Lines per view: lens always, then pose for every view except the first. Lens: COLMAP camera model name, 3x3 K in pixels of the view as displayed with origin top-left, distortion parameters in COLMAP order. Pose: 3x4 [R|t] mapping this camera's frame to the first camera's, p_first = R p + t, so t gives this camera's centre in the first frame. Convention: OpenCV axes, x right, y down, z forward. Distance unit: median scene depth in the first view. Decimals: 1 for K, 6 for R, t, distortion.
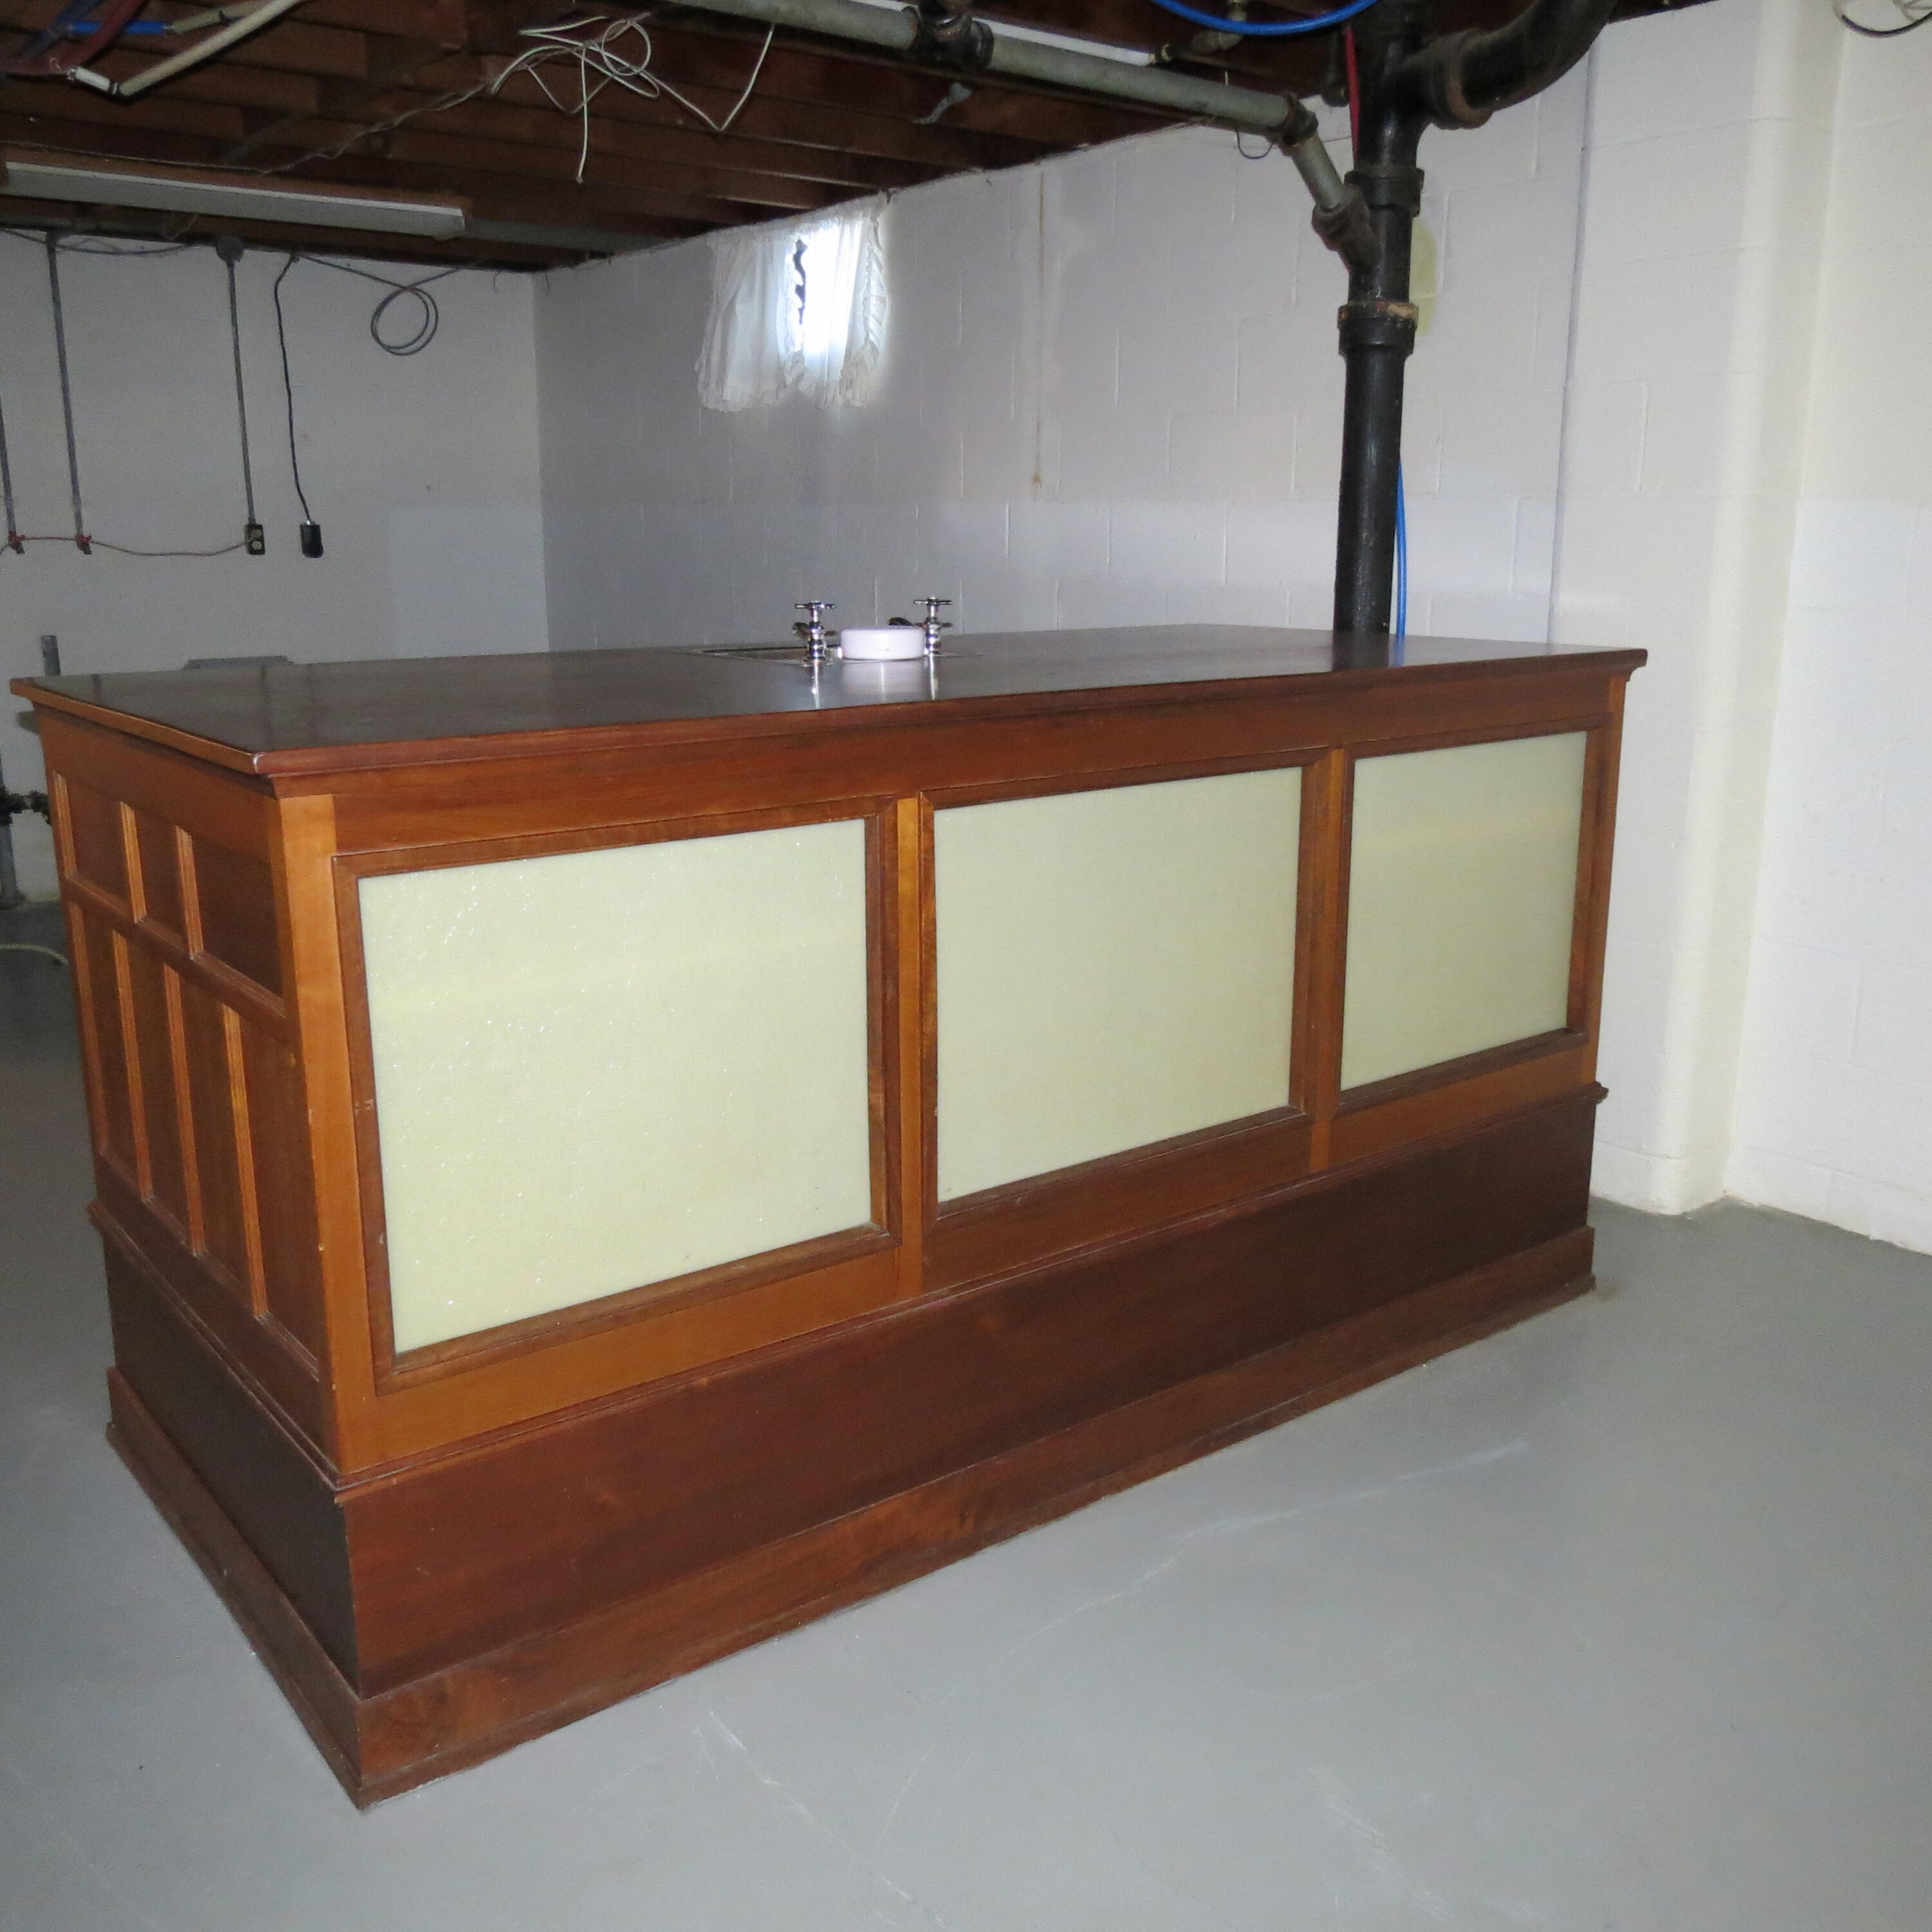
lens RADIAL K [[1843.5, 0, 966.0], [0, 1843.5, 966.0], [0, 0, 1]] dist [-0.027850, 0.009635]
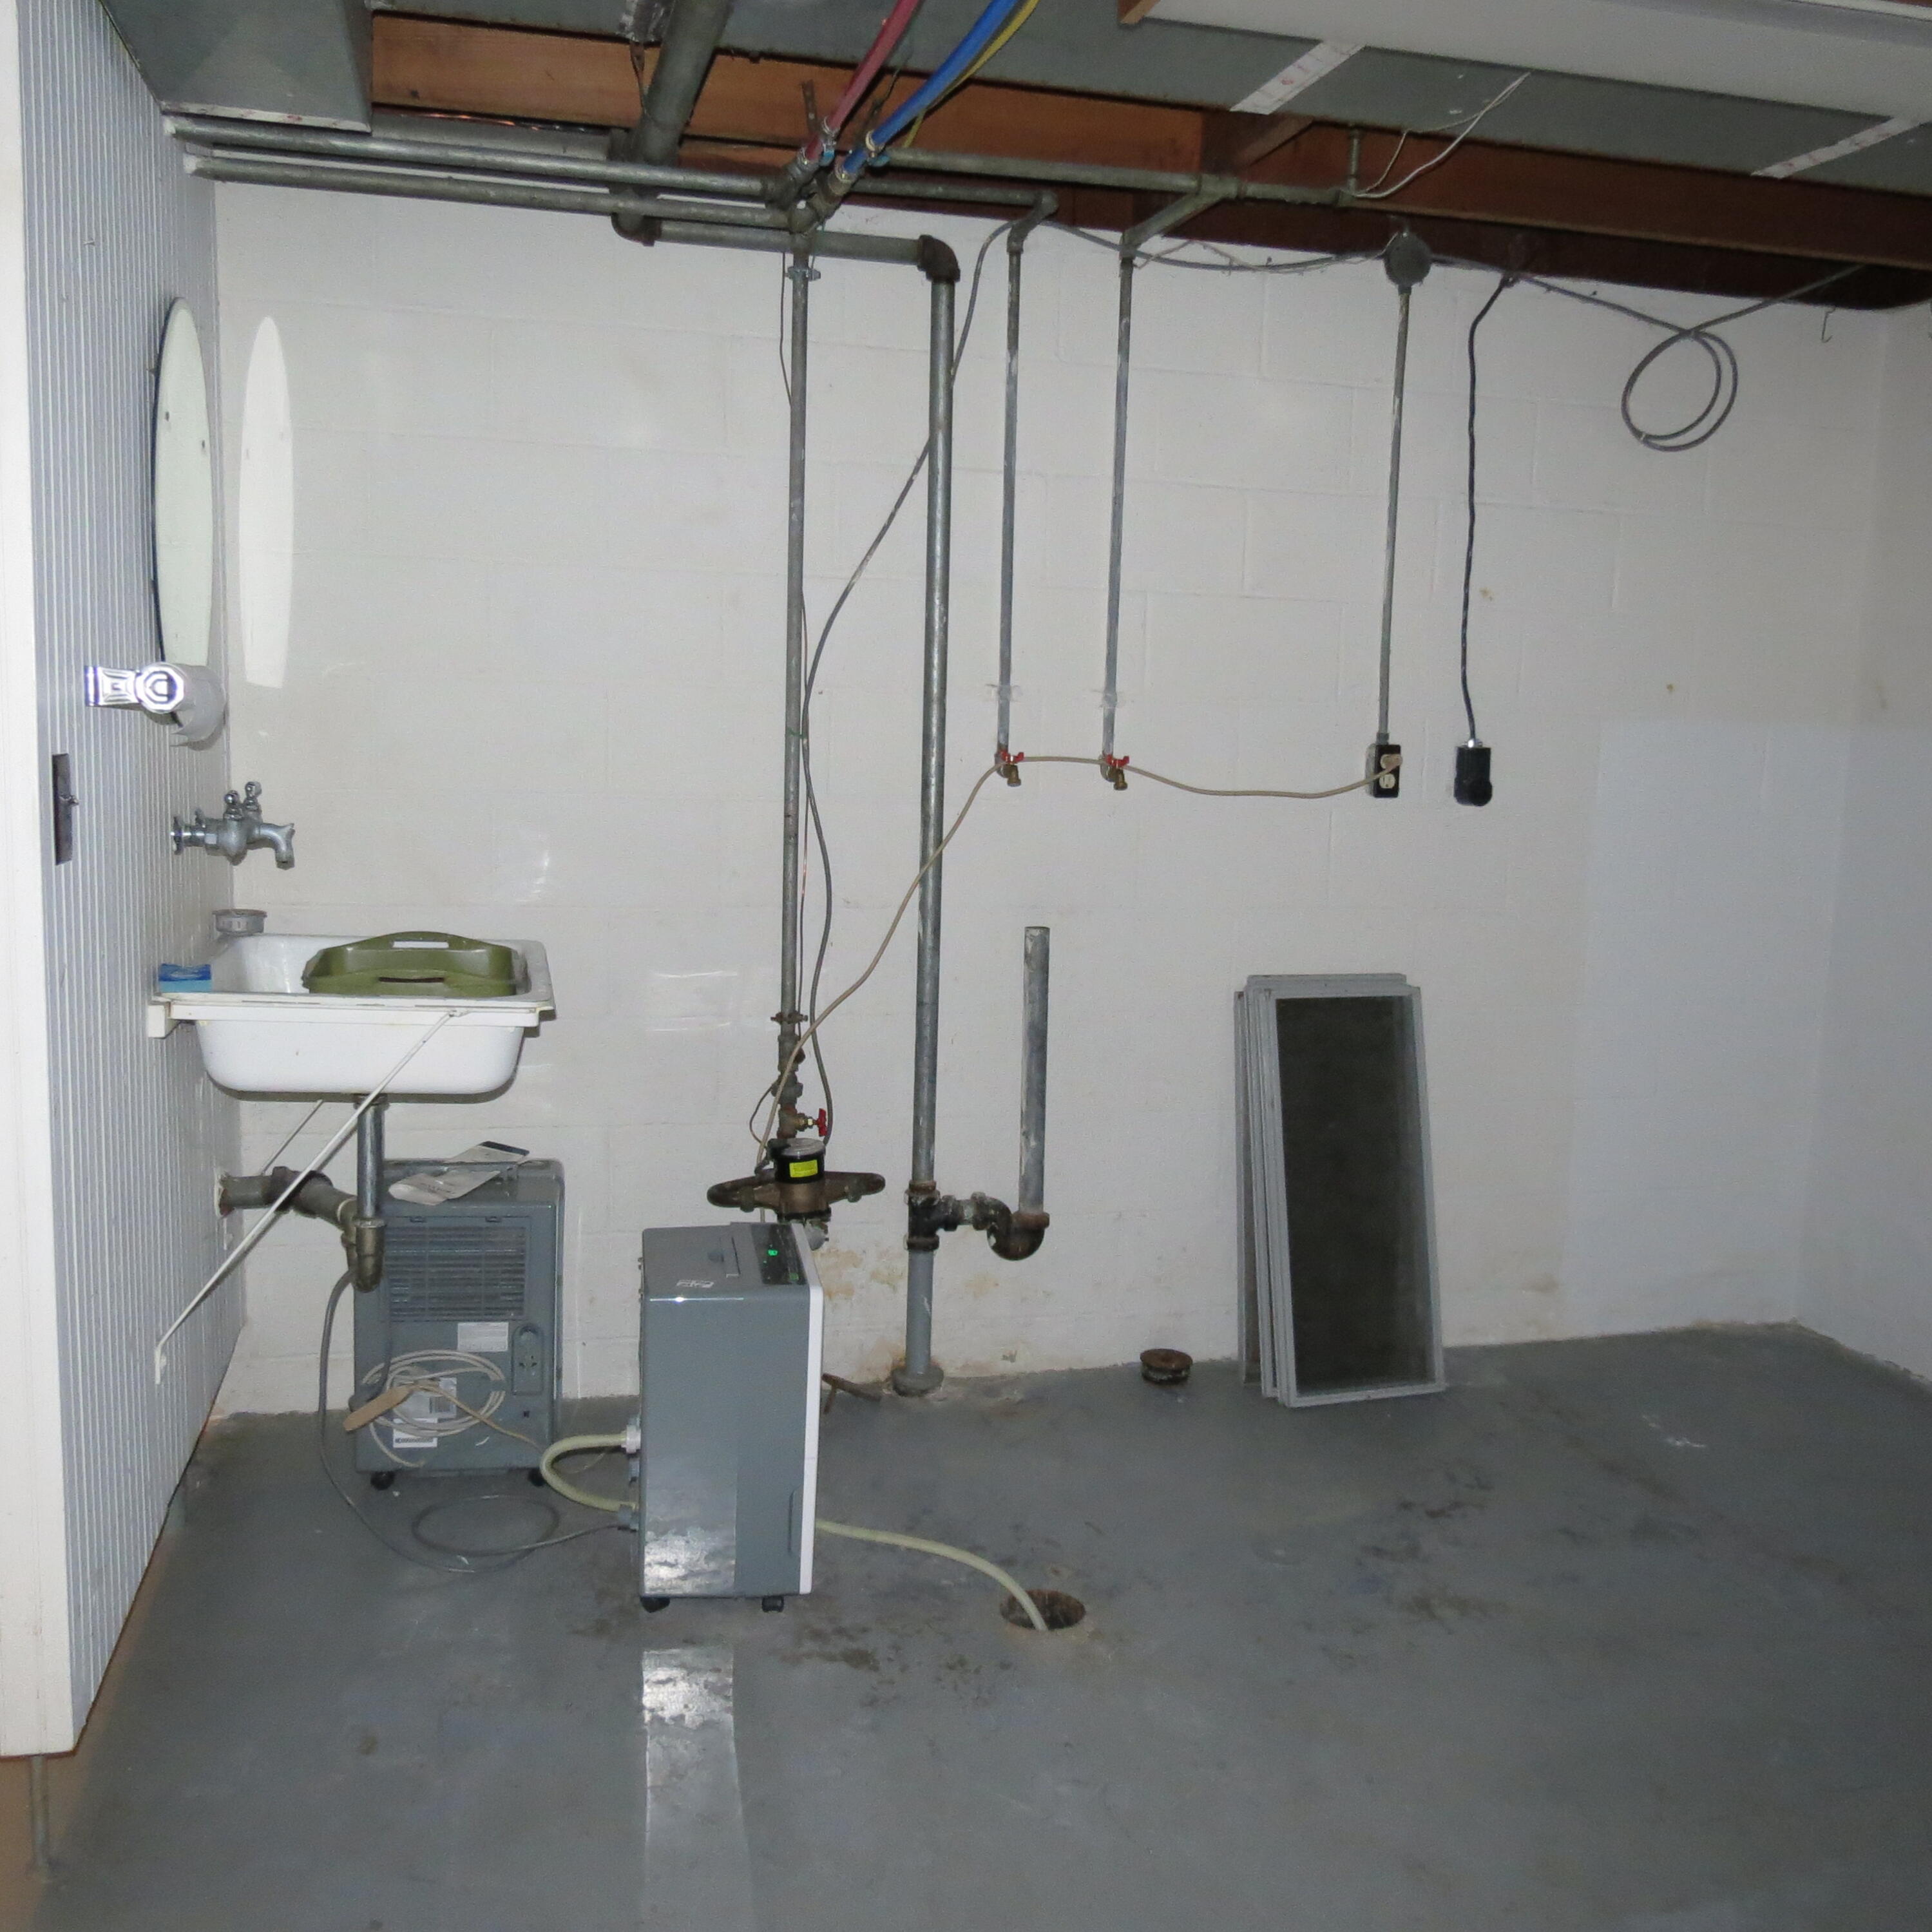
lens RADIAL K [[1885.4, 0, 966.0], [0, 1885.4, 966.0], [0, 0, 1]] dist [-0.010614, 0.001007]
pose [[0.914360, 0.077236, -0.397468, -0.314405], [-0.119691, 0.989328, -0.083096, -0.127997], [0.386808, 0.123553, 0.913846, 0.500246]]
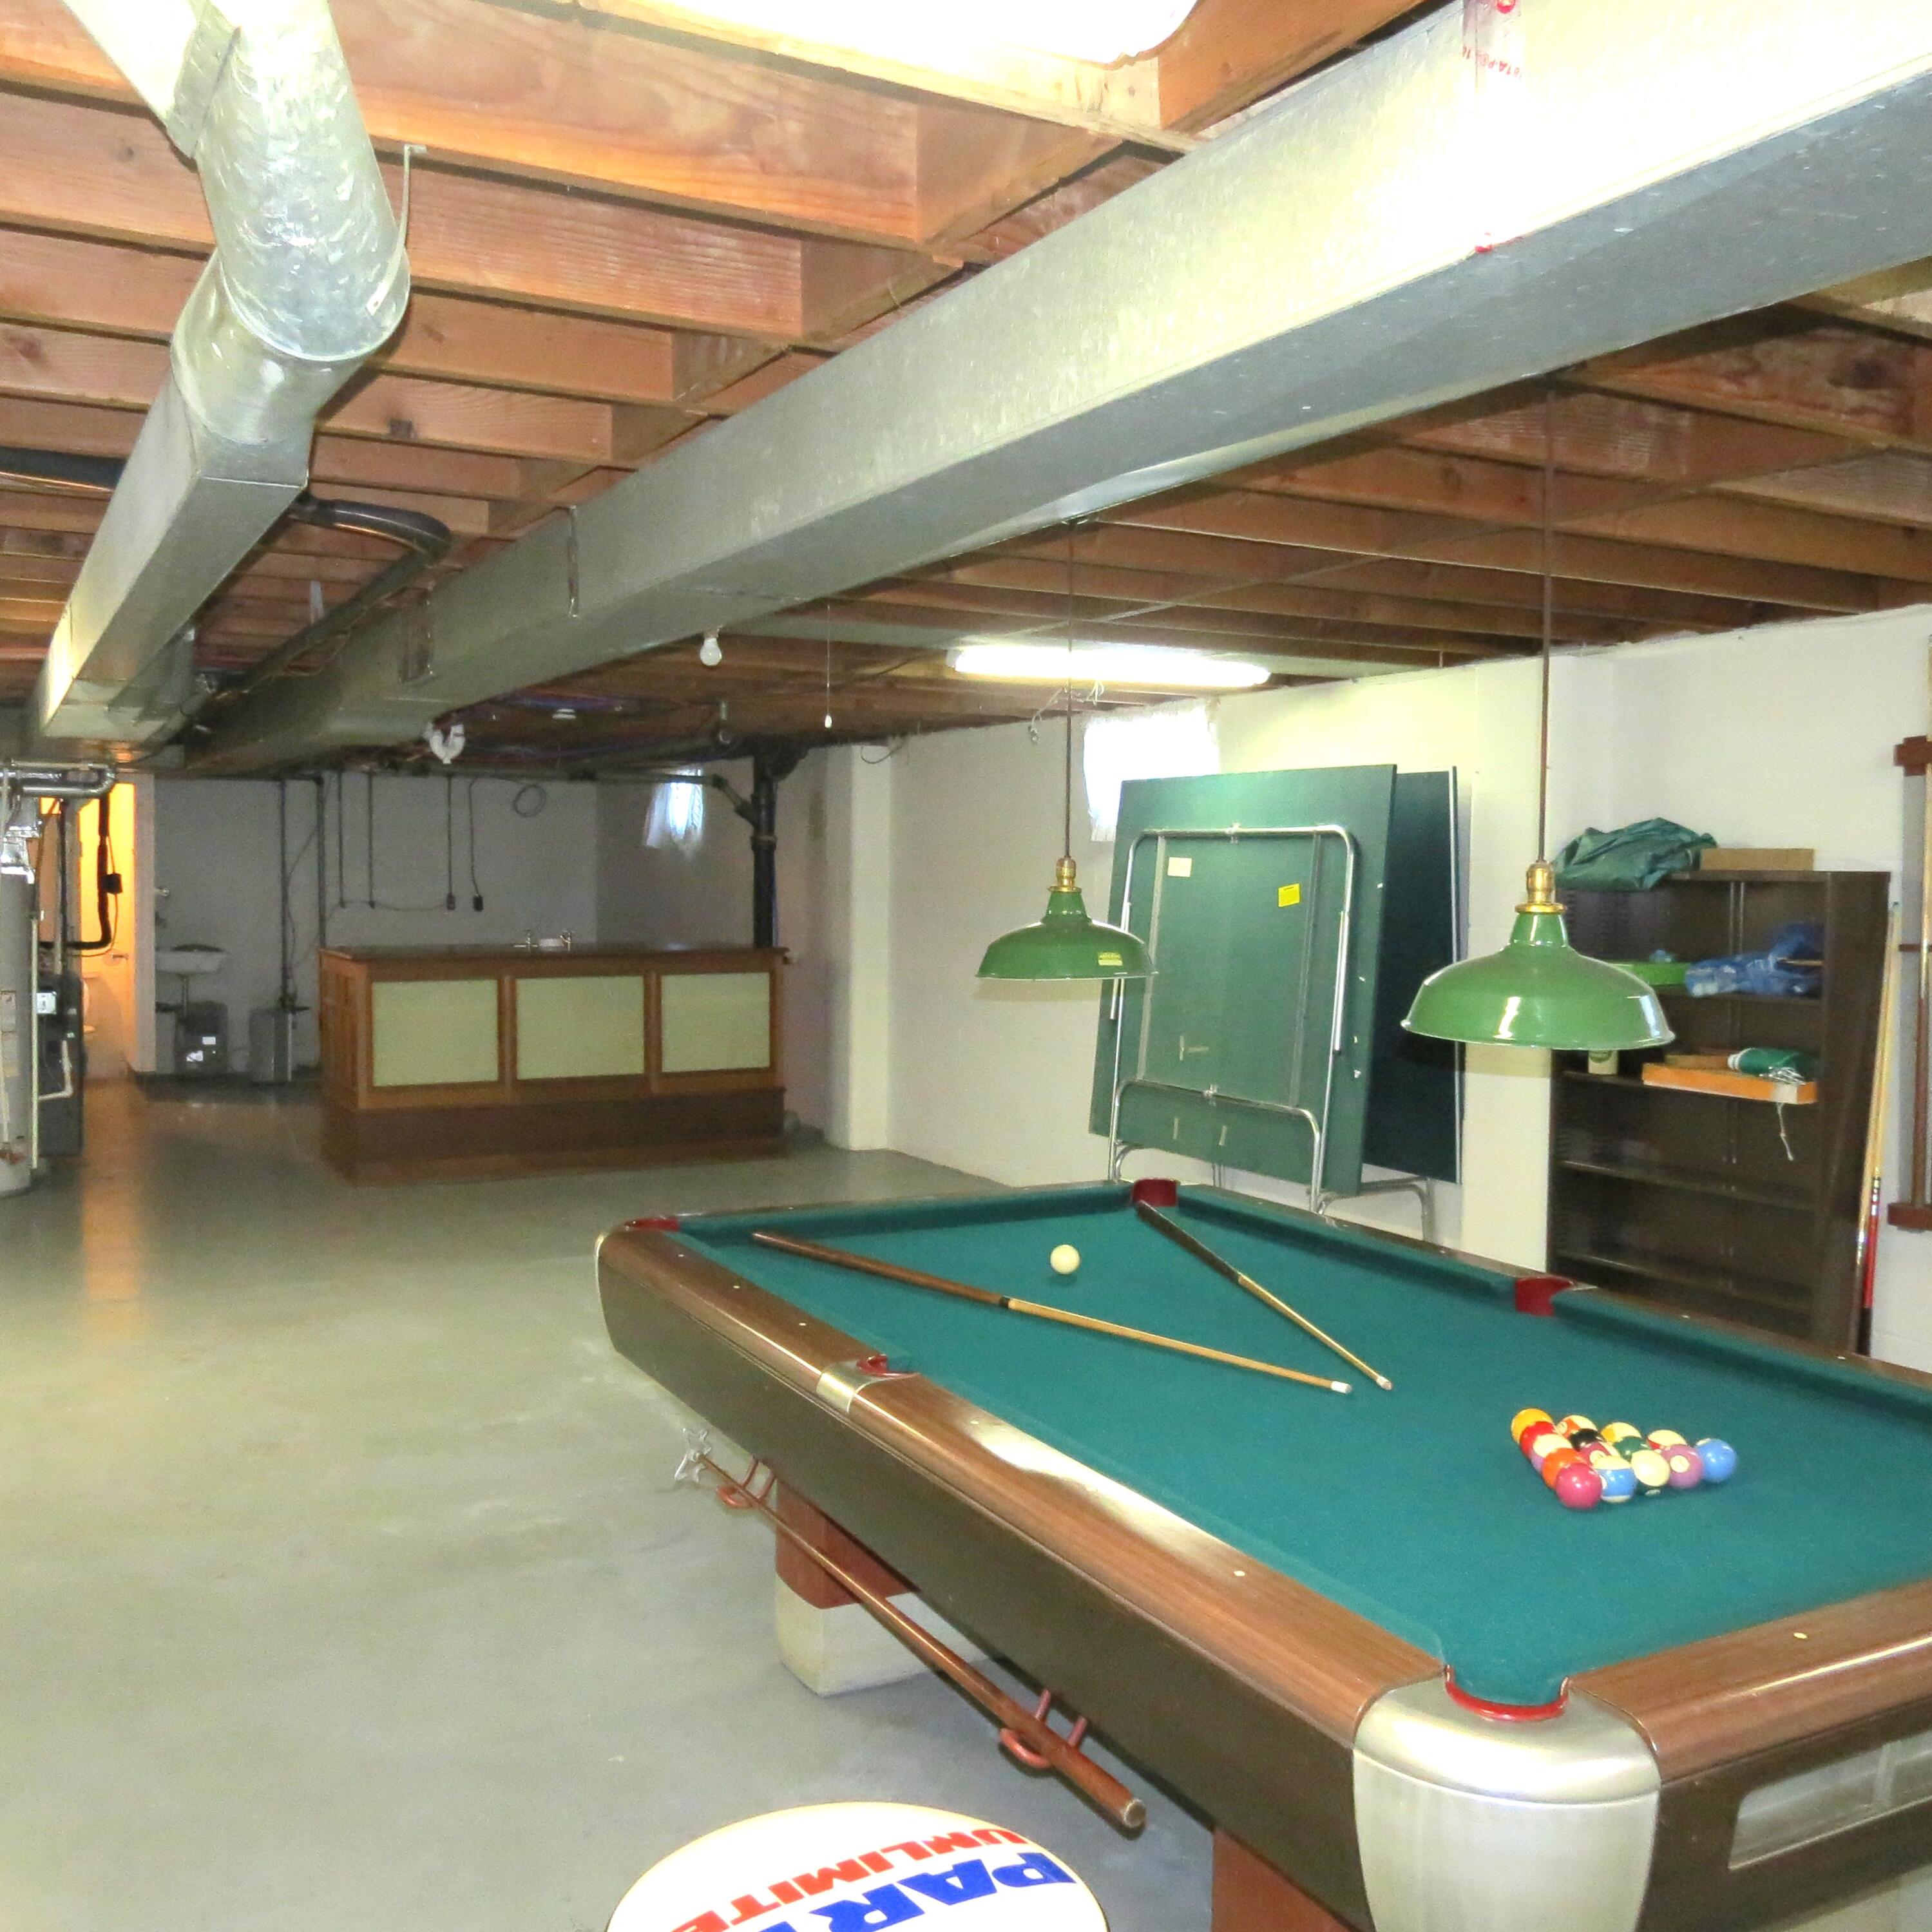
lens RADIAL K [[1843.5, 0, 966.0], [0, 1843.5, 966.0], [0, 0, 1]] dist [-0.027850, 0.009635]
pose [[0.986057, 0.015279, -0.165708, 0.633474], [-0.045645, 0.982417, -0.181032, 0.224895], [0.160028, 0.186071, 0.969416, -1.088379]]
